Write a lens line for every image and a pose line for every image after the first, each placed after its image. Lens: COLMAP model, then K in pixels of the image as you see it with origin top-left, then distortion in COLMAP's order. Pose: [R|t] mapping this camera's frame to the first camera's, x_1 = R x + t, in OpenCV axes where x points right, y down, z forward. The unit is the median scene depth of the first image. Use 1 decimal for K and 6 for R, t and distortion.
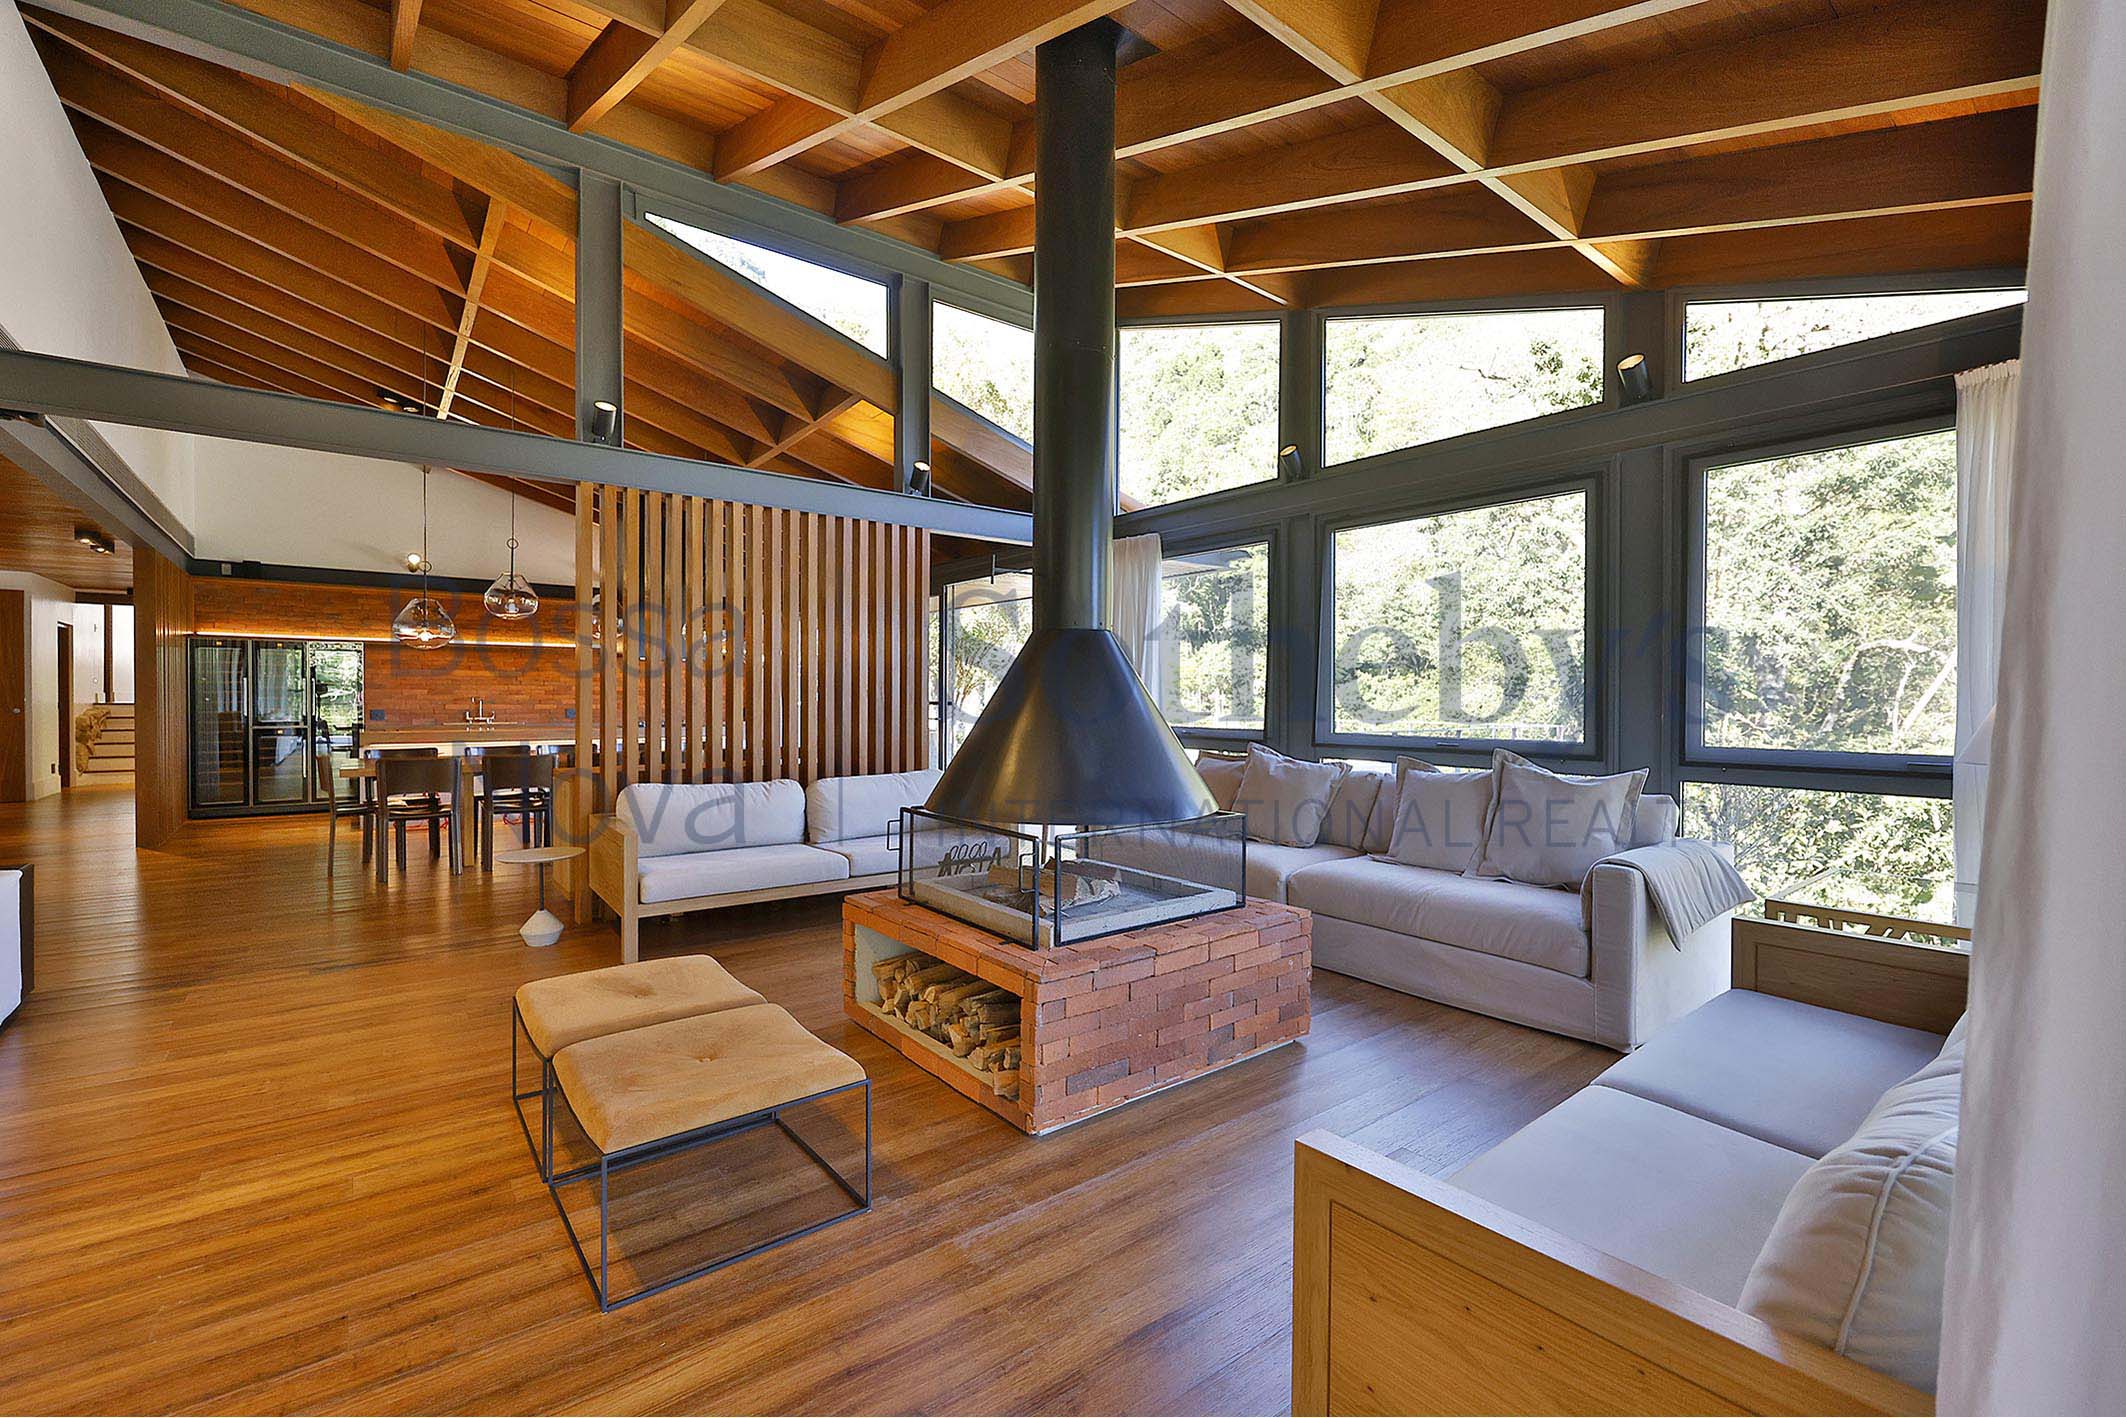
lens RADIAL K [[903.0, 0, 1063.2], [0, 903.0, 707.2], [0, 0, 1]] dist [-0.004284, 0.000173]
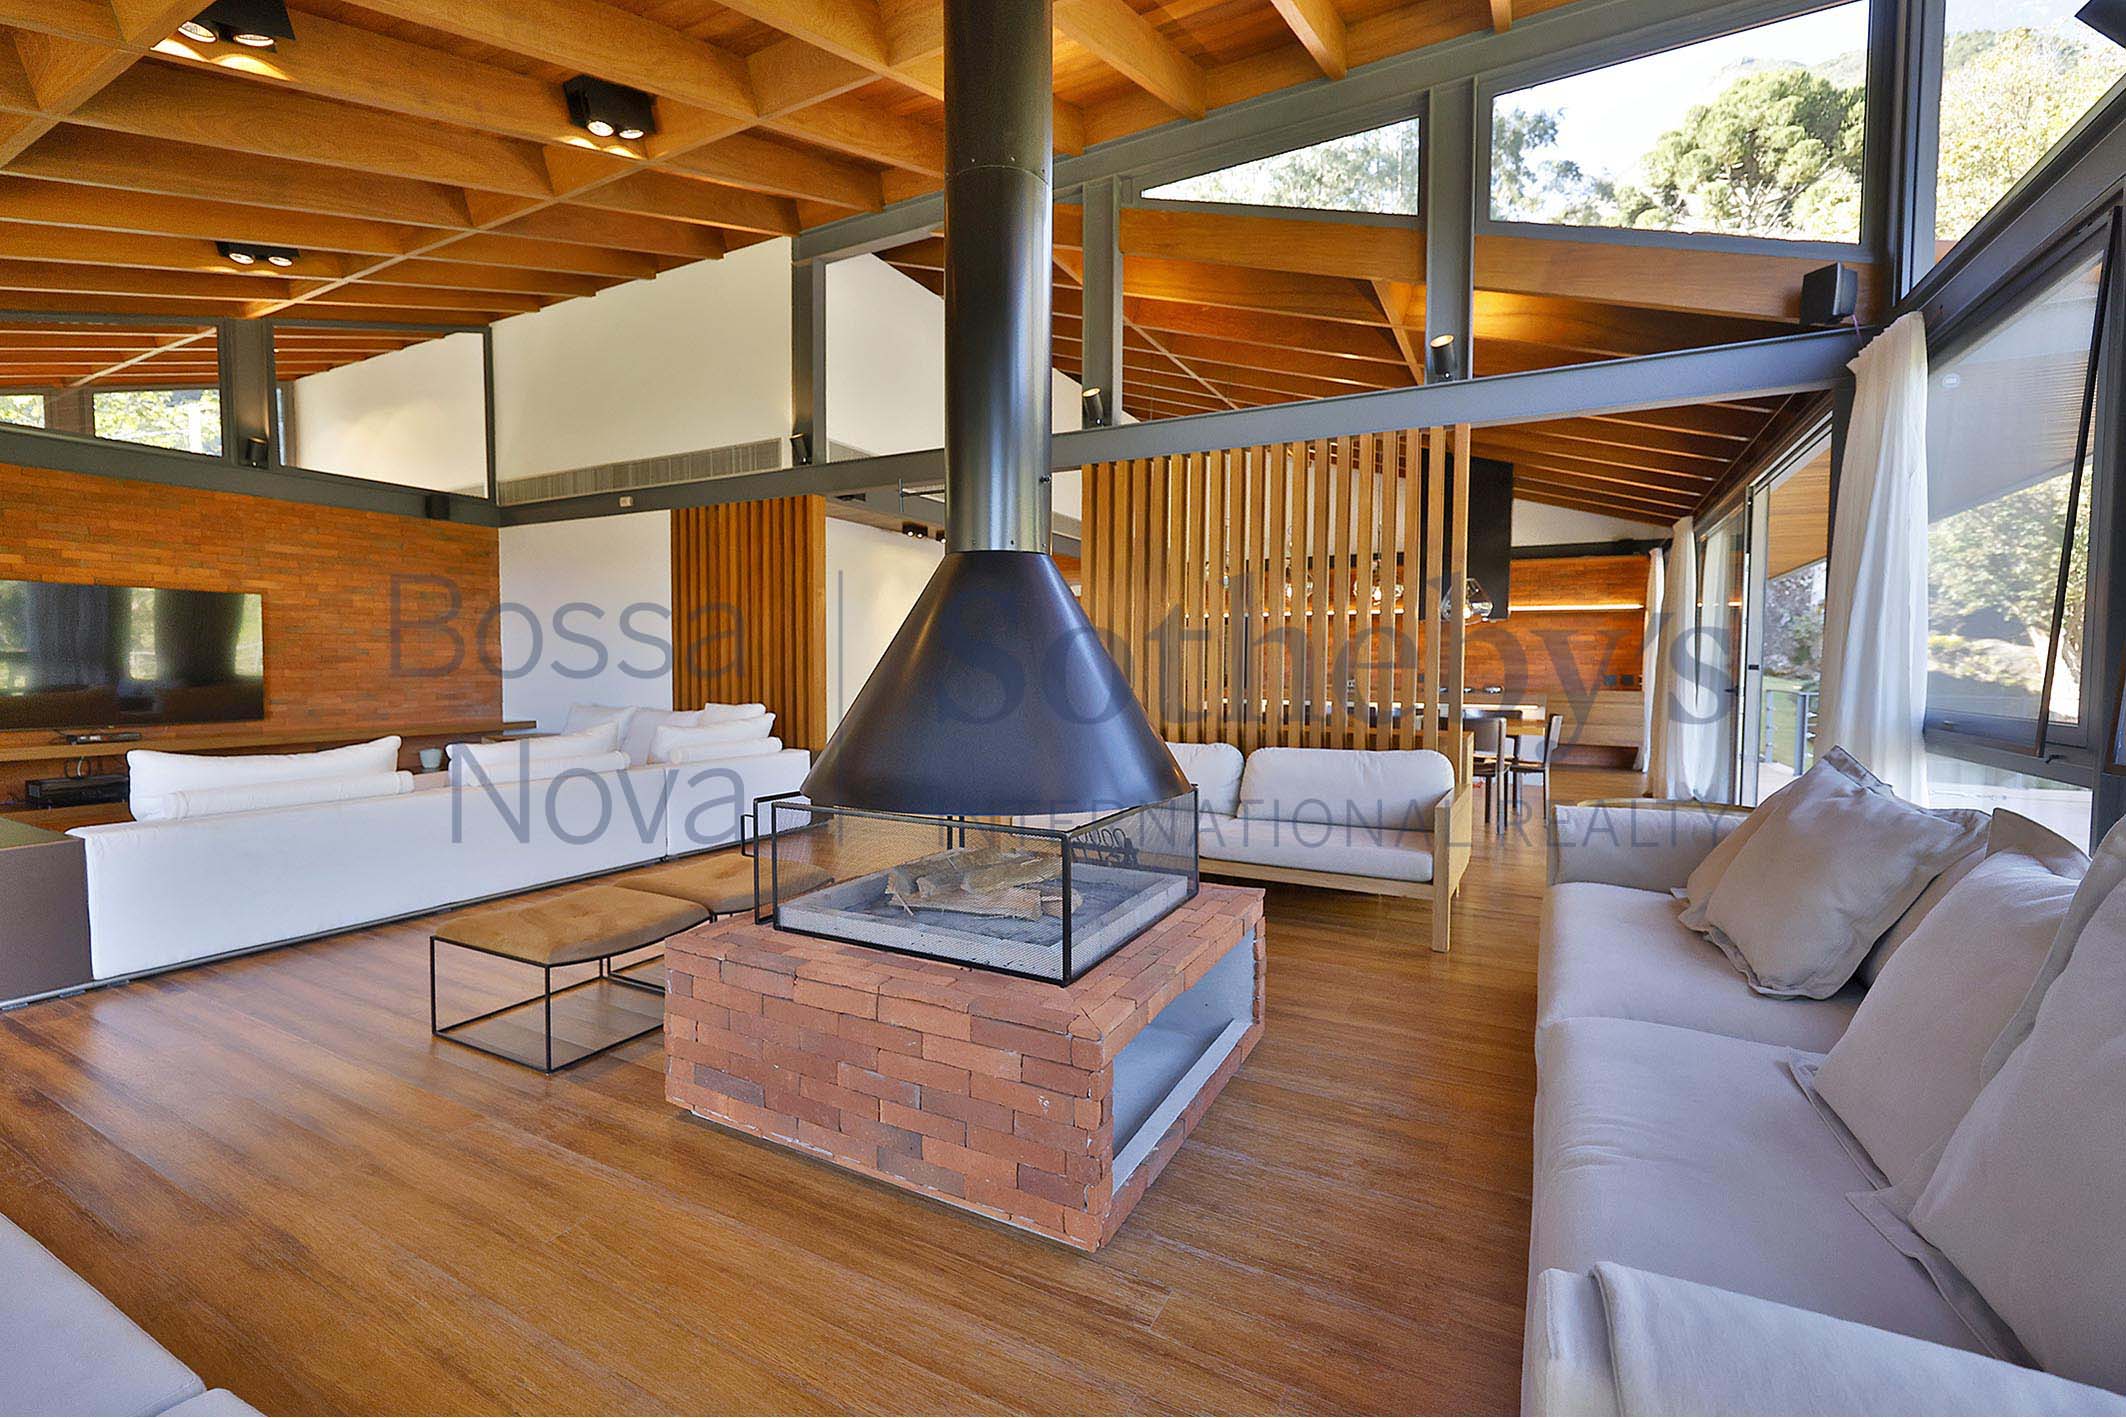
lens RADIAL K [[903.0, 0, 1055.0], [0, 903.0, 708.0], [0, 0, 1]] dist [-0.004284, 0.000173]
pose [[0.398441, 0.039445, -0.916345, 0.466822], [-0.010738, 0.999207, 0.038343, 0.008594], [0.917131, -0.005438, 0.398549, 0.475136]]
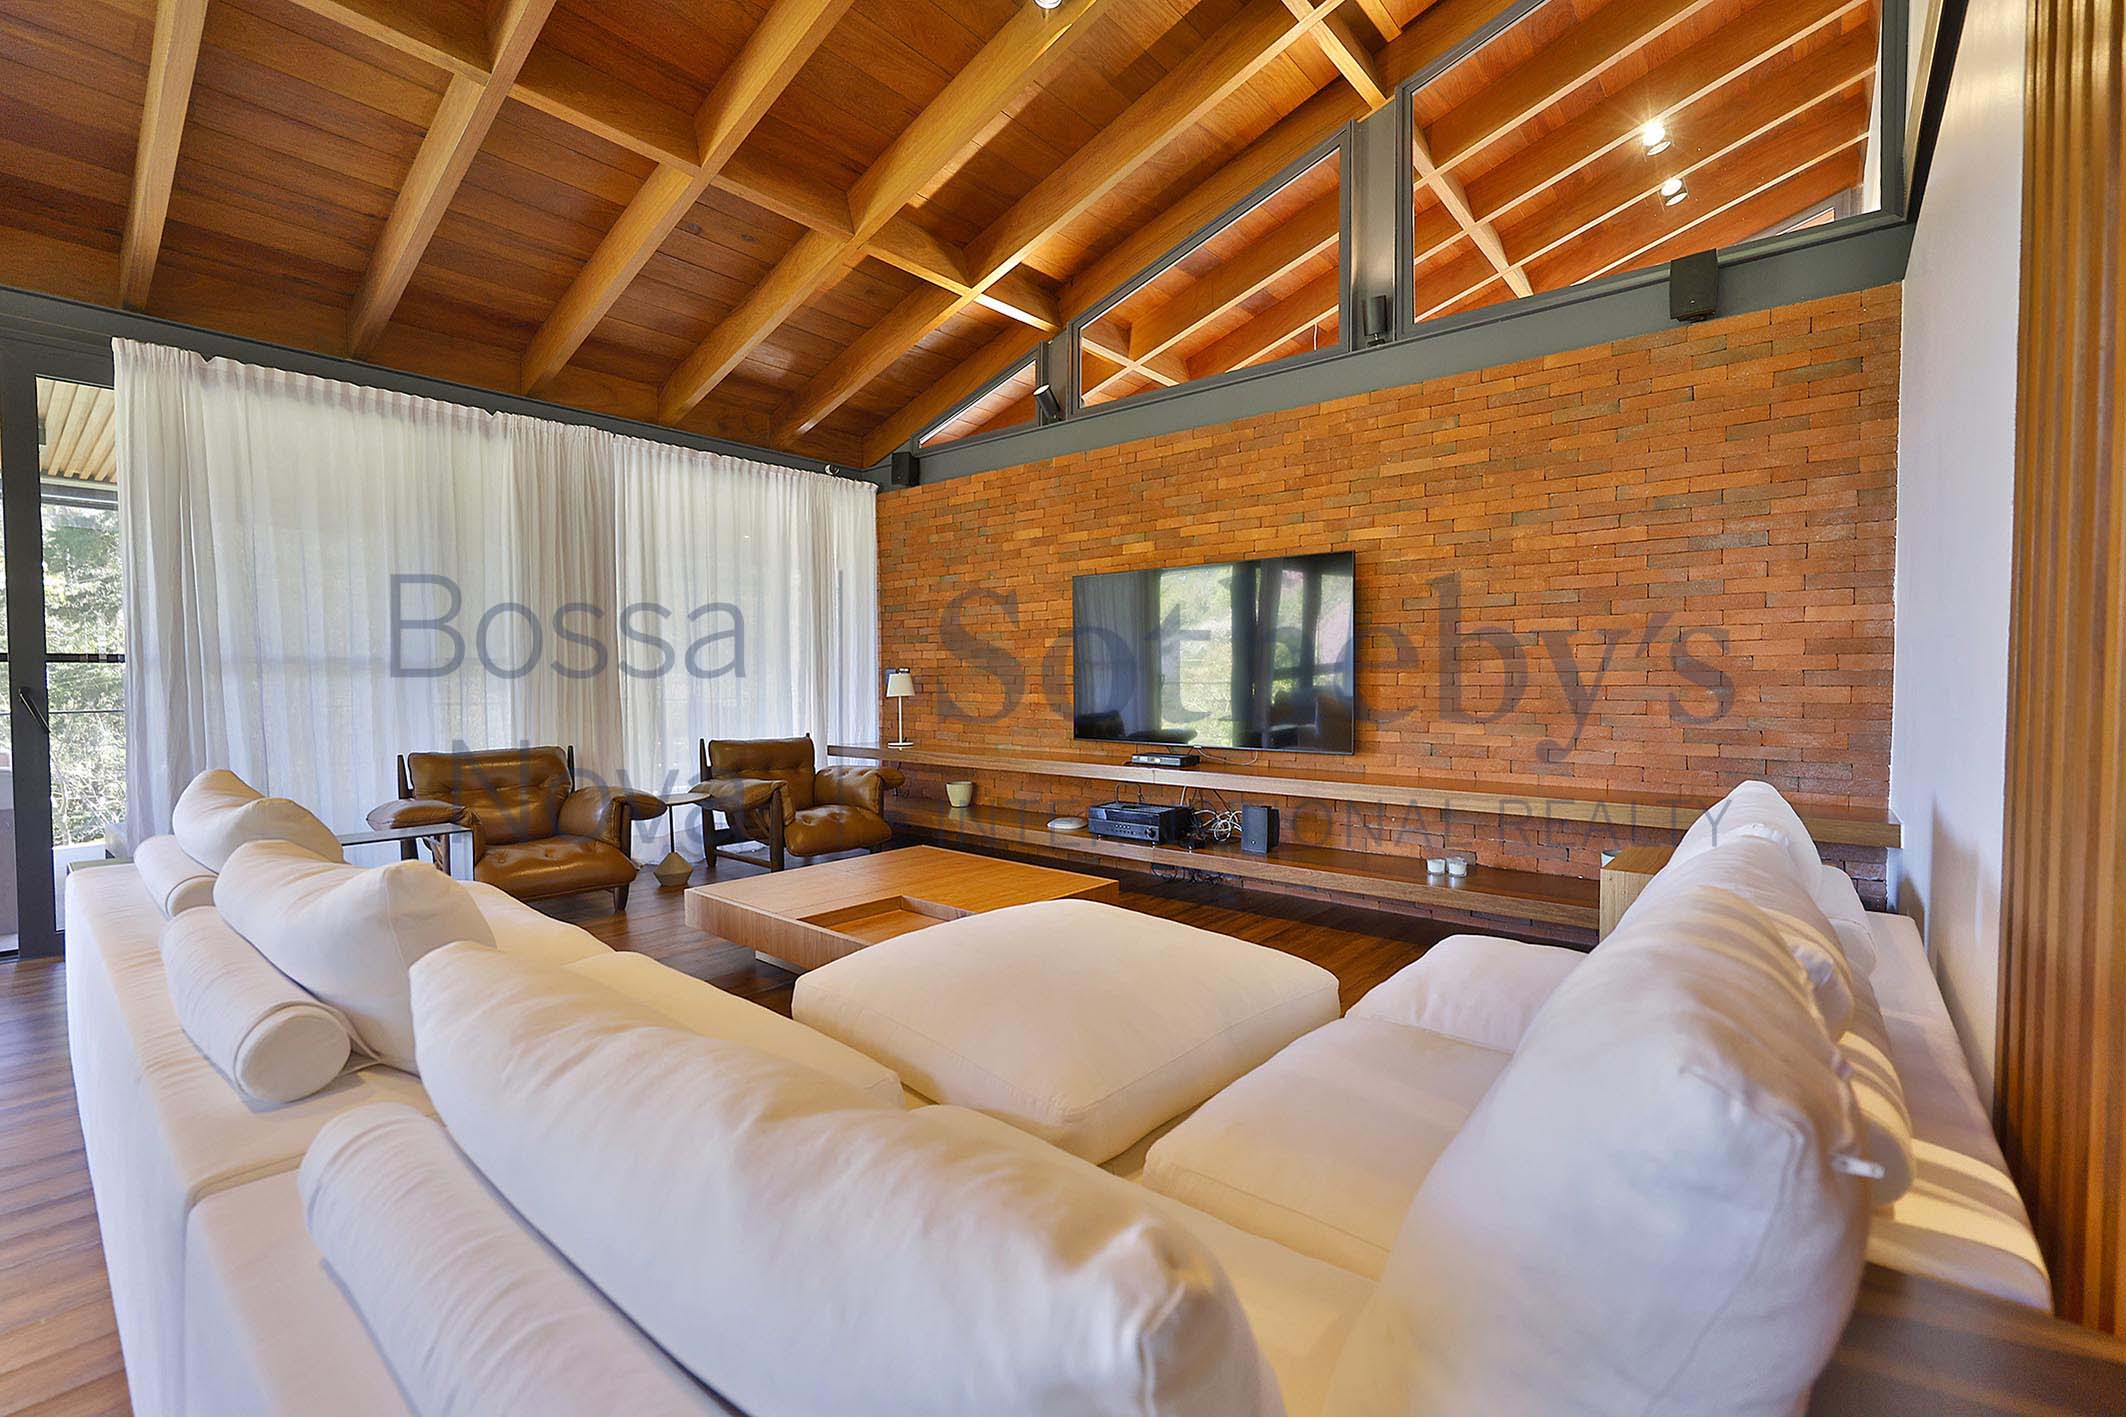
lens RADIAL K [[903.0, 0, 1064.8], [0, 903.0, 706.1], [0, 0, 1]] dist [-0.004284, 0.000173]
pose [[-0.977868, -0.000423, -0.209222, -0.740715], [-0.008141, 0.999318, 0.036027, 0.017985], [0.209064, 0.036932, -0.977204, 0.669914]]
